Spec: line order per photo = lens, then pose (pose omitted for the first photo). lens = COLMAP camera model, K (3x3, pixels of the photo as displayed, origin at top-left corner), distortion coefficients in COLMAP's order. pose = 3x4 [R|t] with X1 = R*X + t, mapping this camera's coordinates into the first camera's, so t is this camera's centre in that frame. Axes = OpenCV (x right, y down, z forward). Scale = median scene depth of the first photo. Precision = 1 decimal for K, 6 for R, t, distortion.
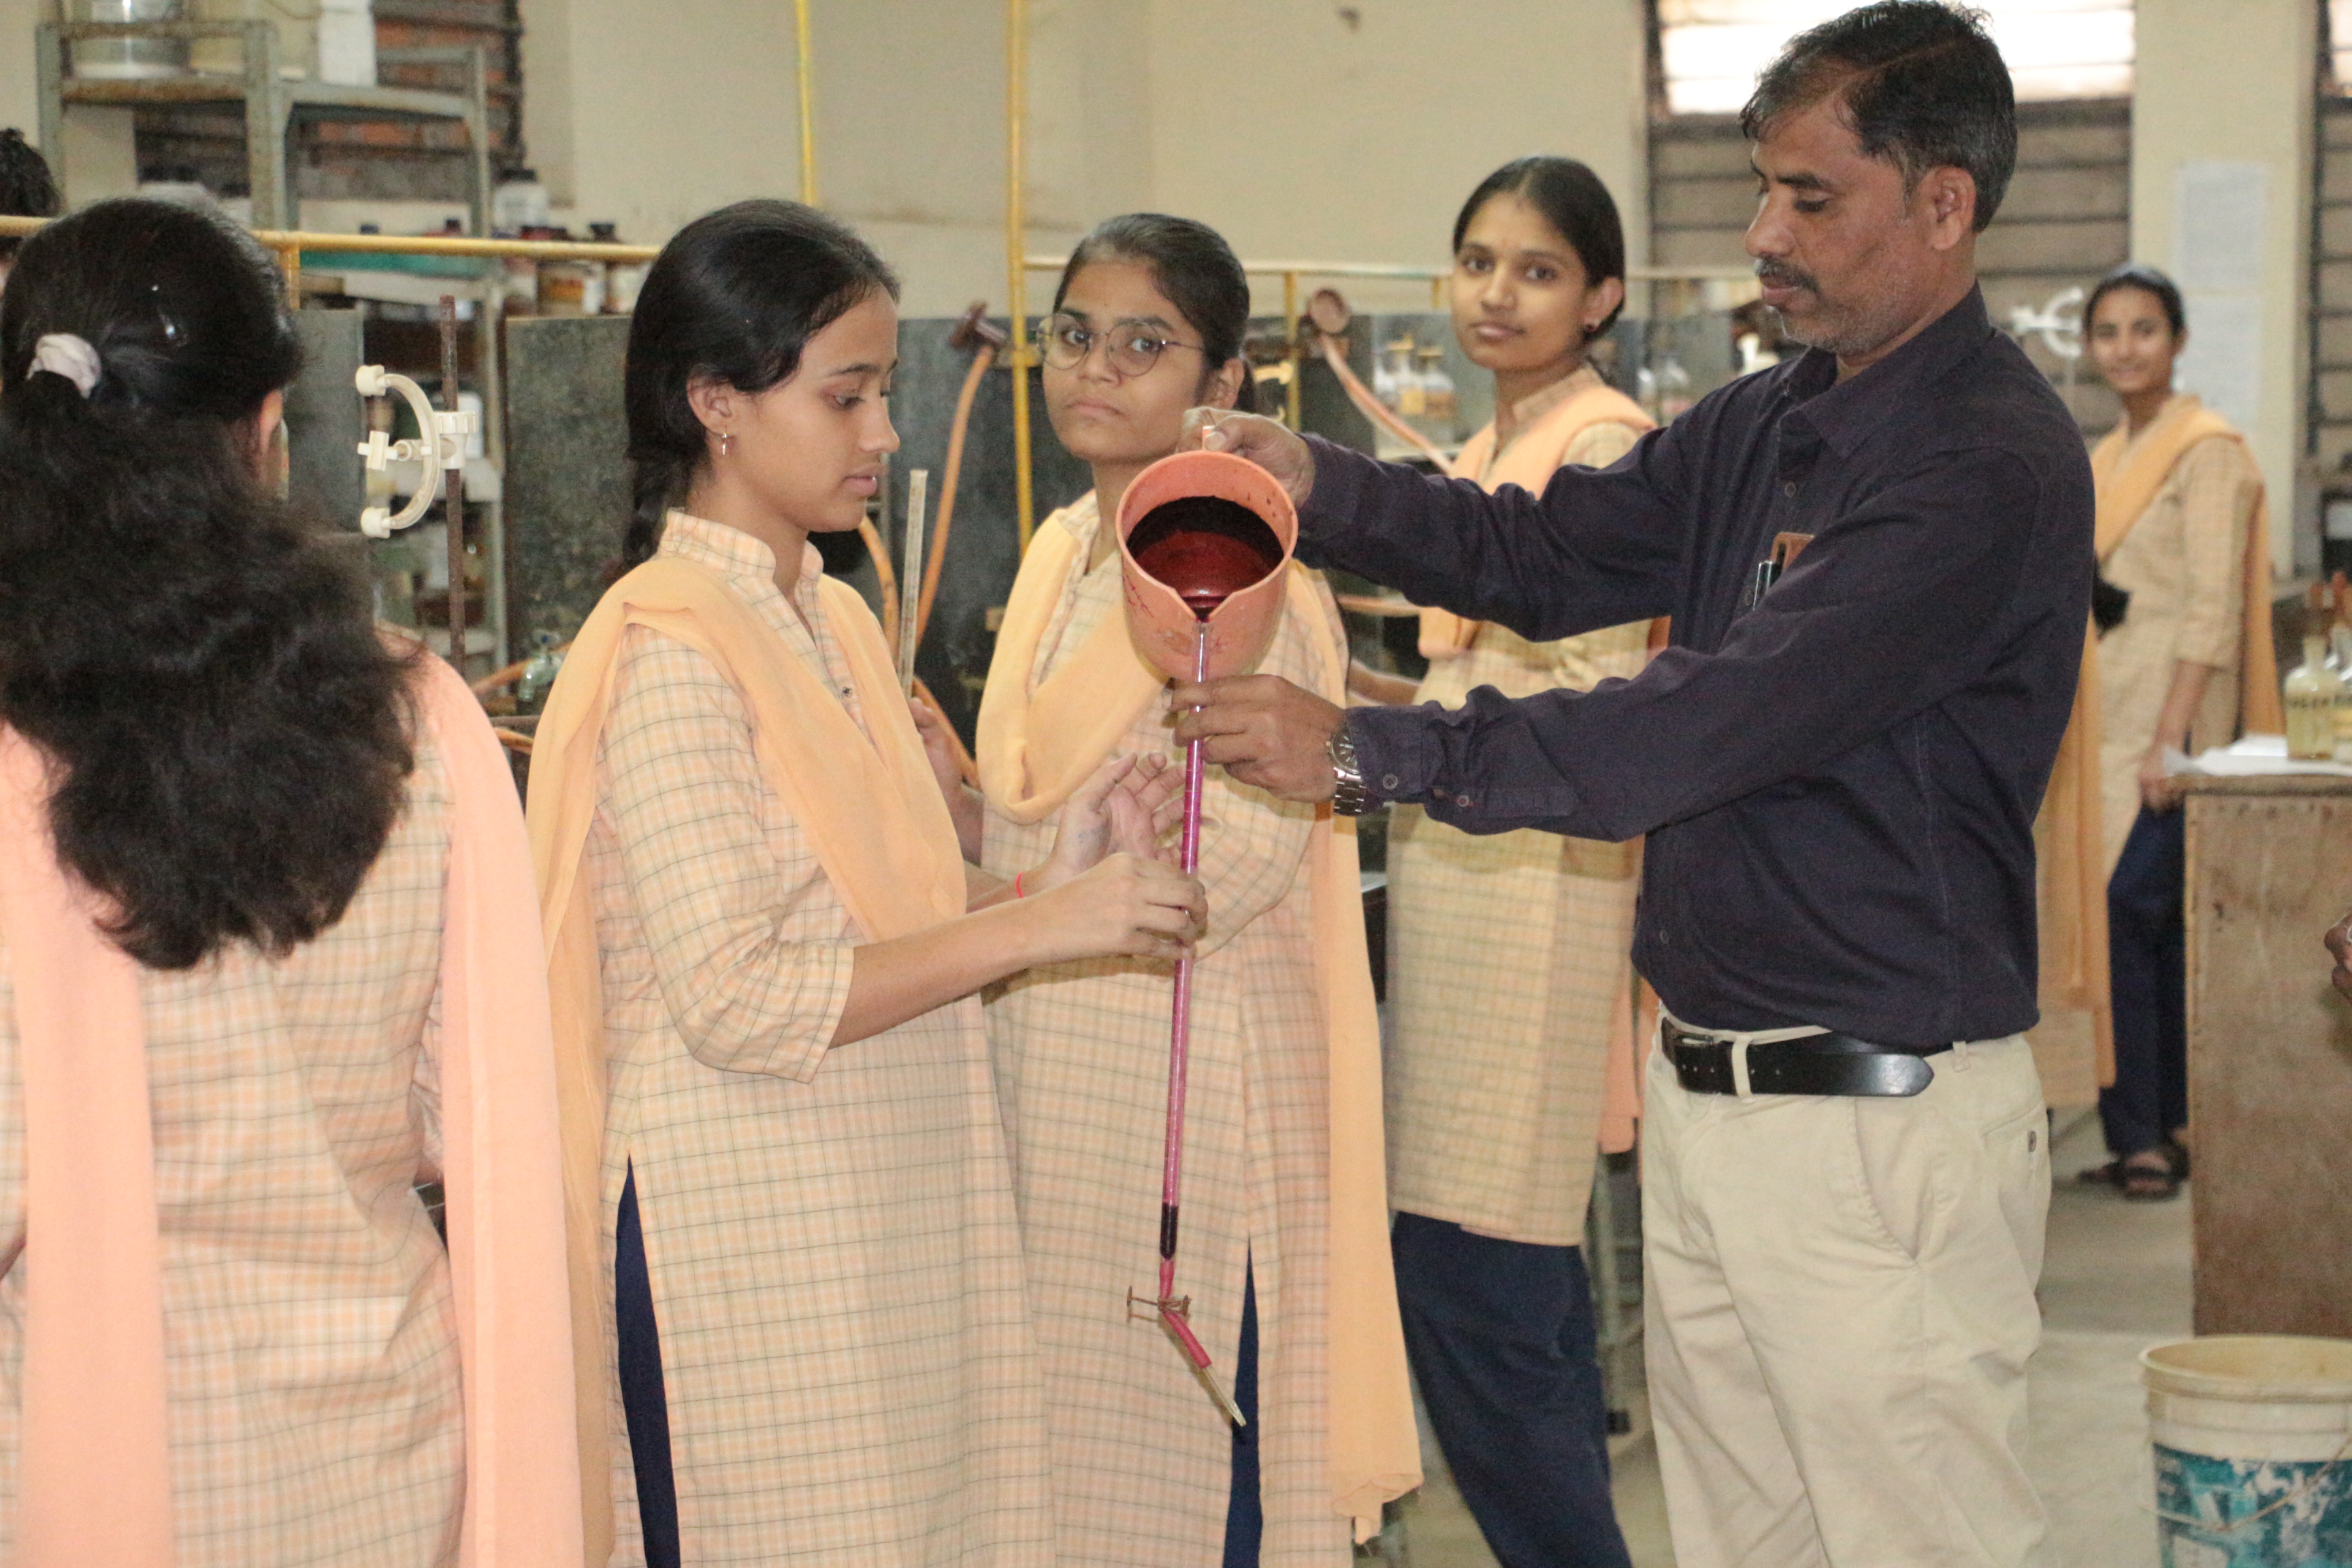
lens RADIAL K [[6214.2, 0, 1167.9], [0, 6214.2, 786.6], [0, 0, 1]] dist [0.445841, 0.799404]
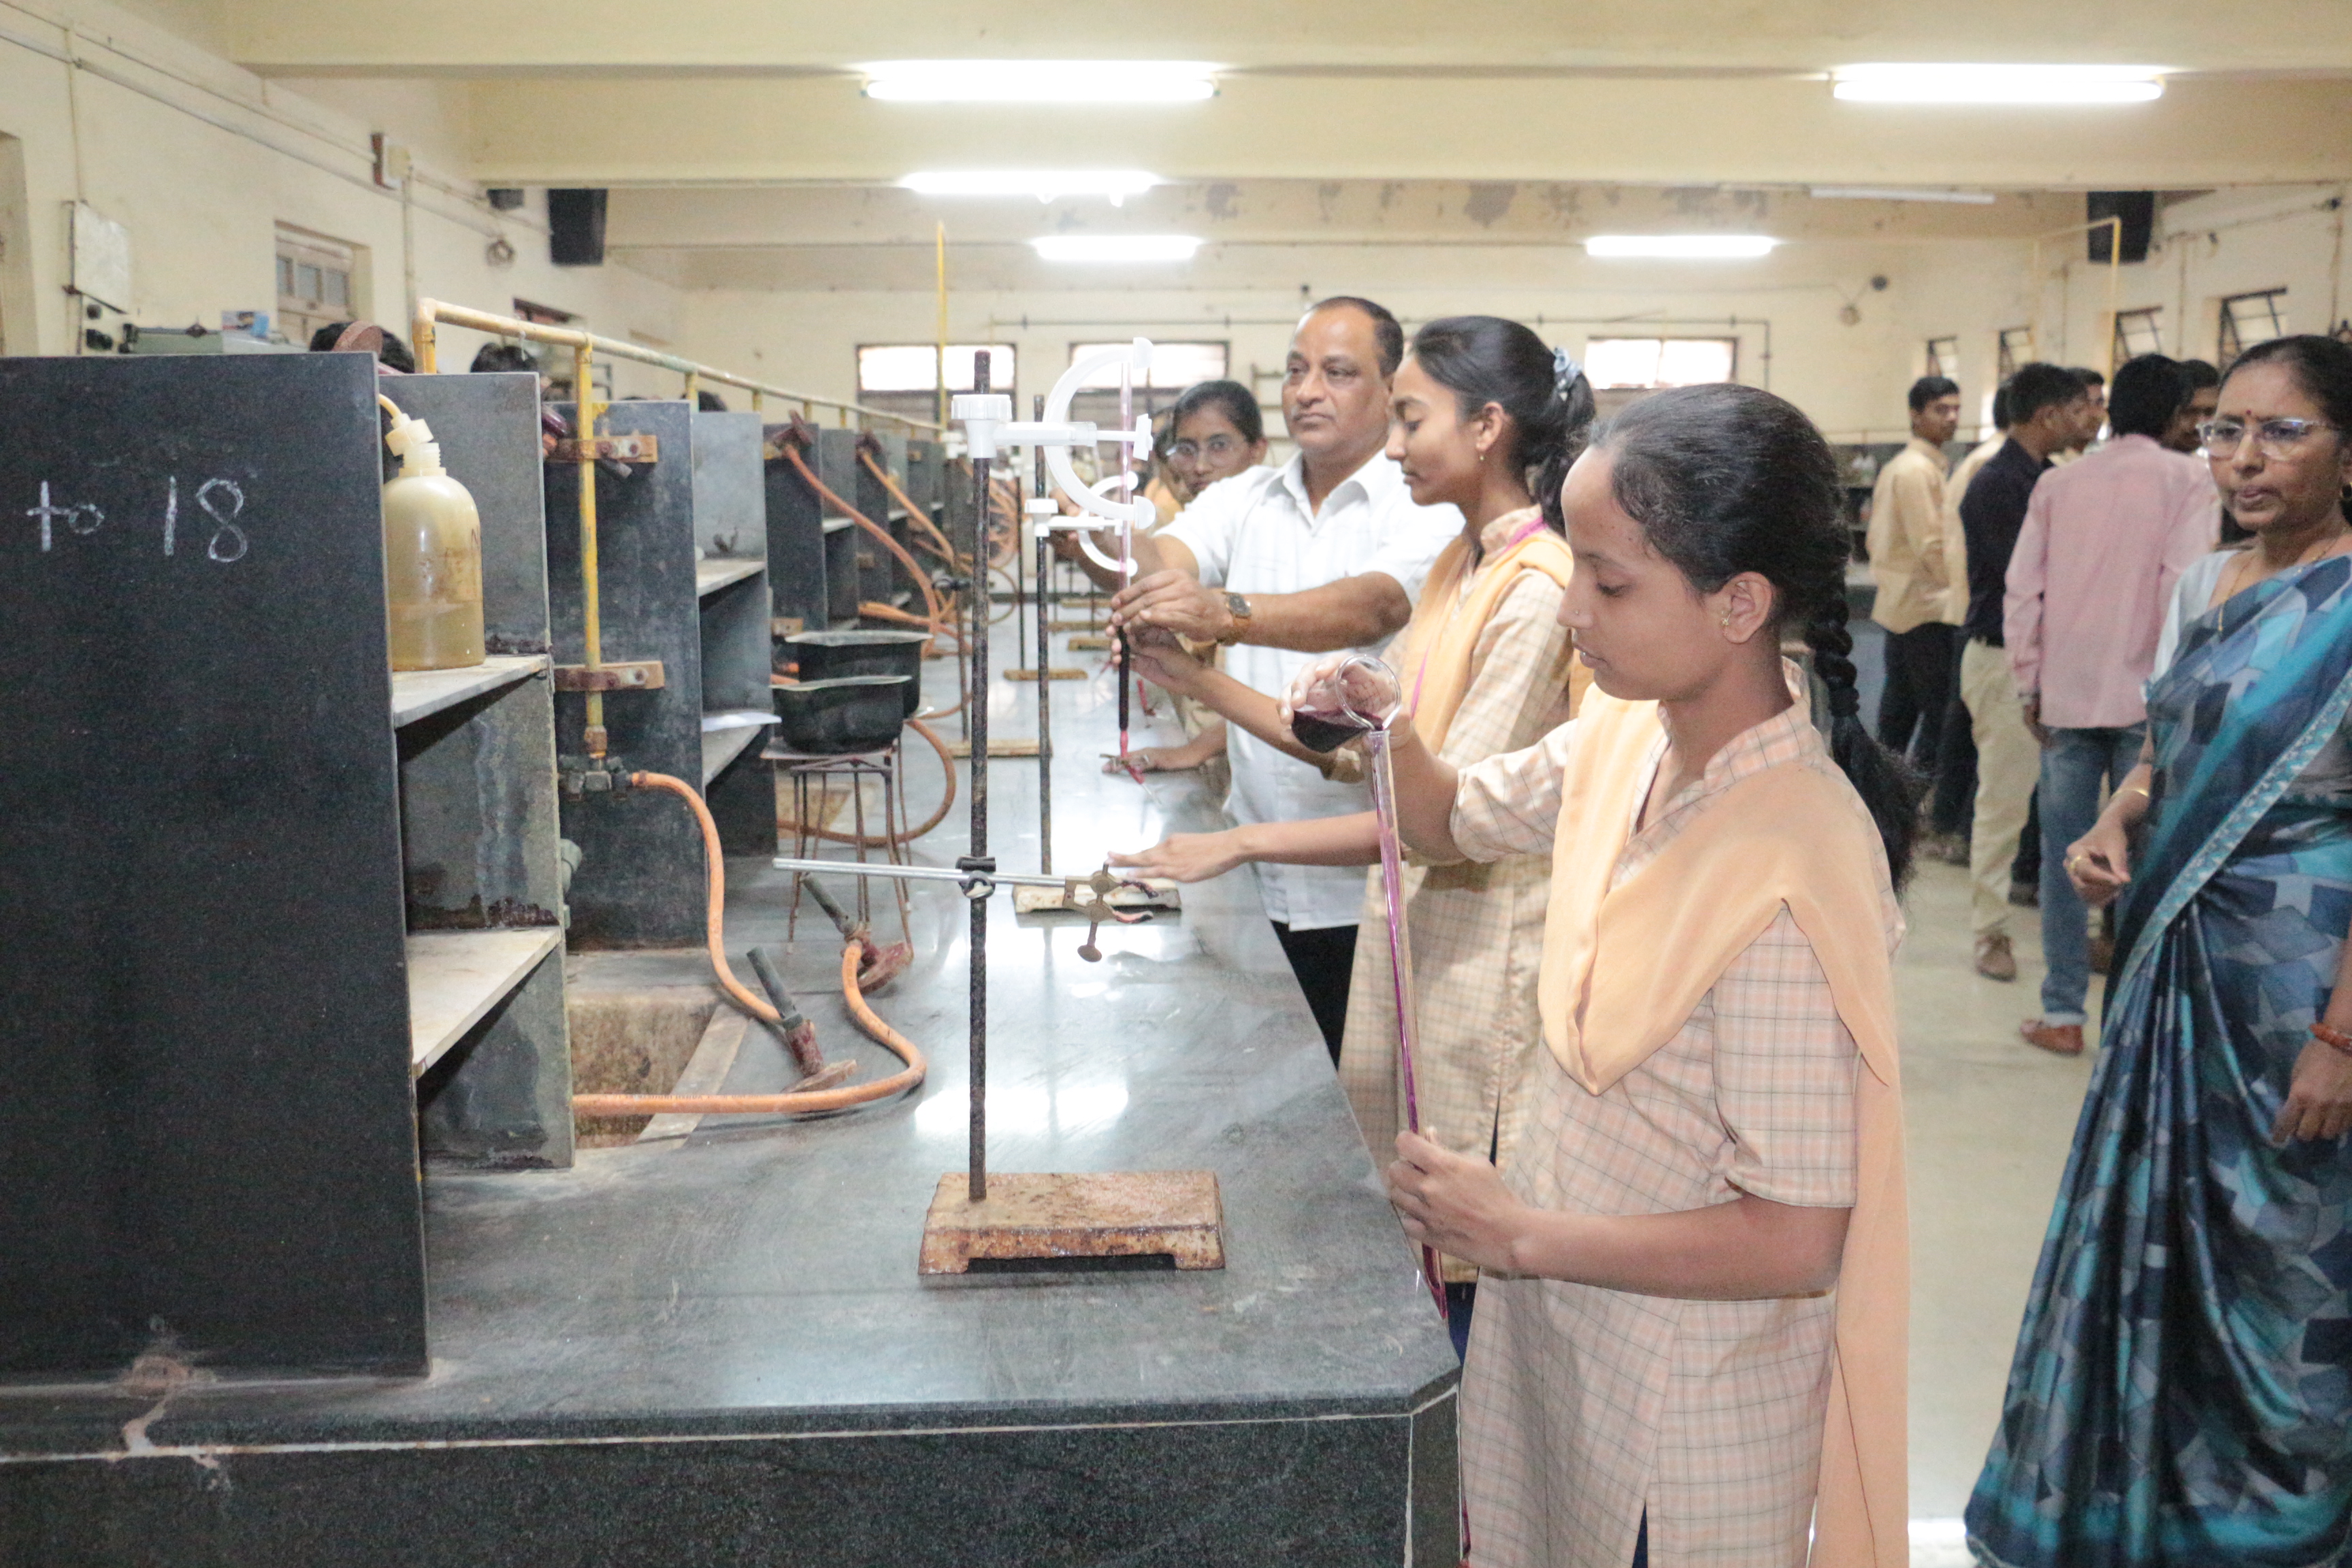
lens RADIAL K [[2330.0, 0, 1162.7], [0, 2330.0, 815.6], [0, 0, 1]] dist [-0.124503, 0.212055]
pose [[0.938043, -0.040423, 0.344153, -0.365156], [0.014680, 0.996917, 0.077080, 0.029108], [-0.346208, -0.067252, 0.935744, -0.236669]]
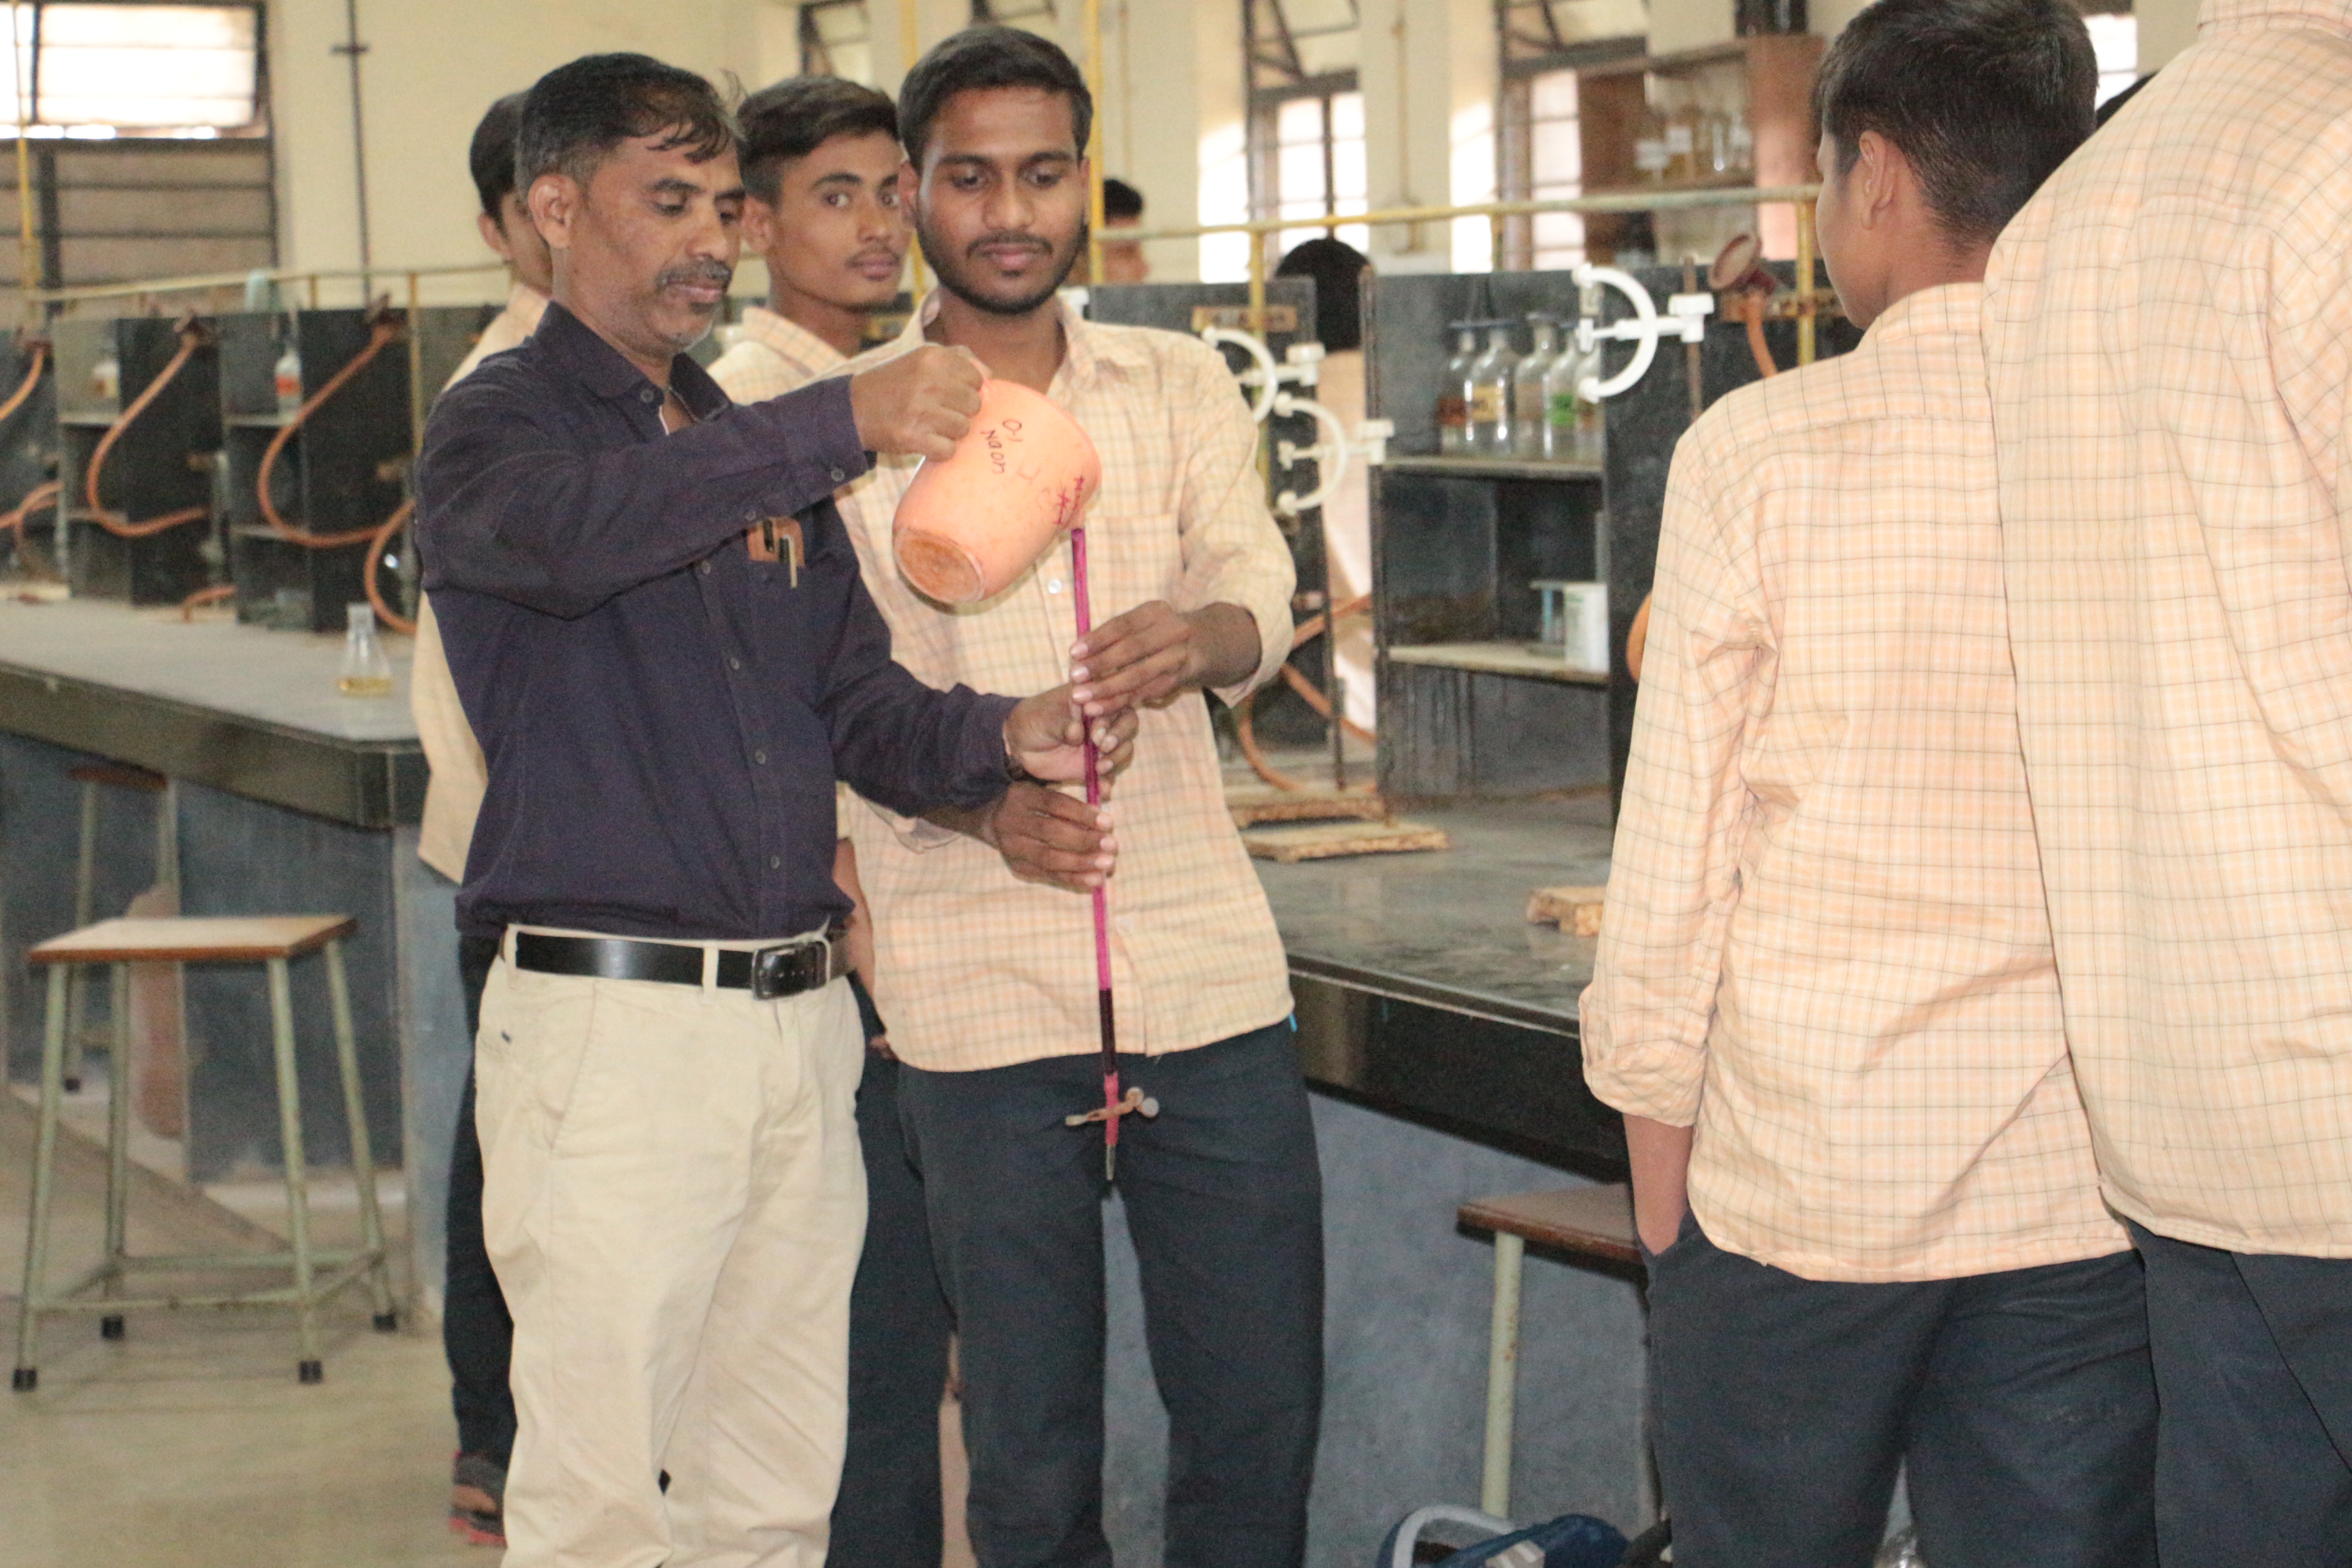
lens RADIAL K [[6214.2, 0, 1167.9], [0, 6214.2, 786.6], [0, 0, 1]] dist [0.445841, 0.799404]
pose [[0.771669, -0.050794, 0.633993, -0.176705], [0.058448, 0.998251, 0.008837, 0.011975], [-0.633334, 0.030237, 0.773288, -0.134942]]
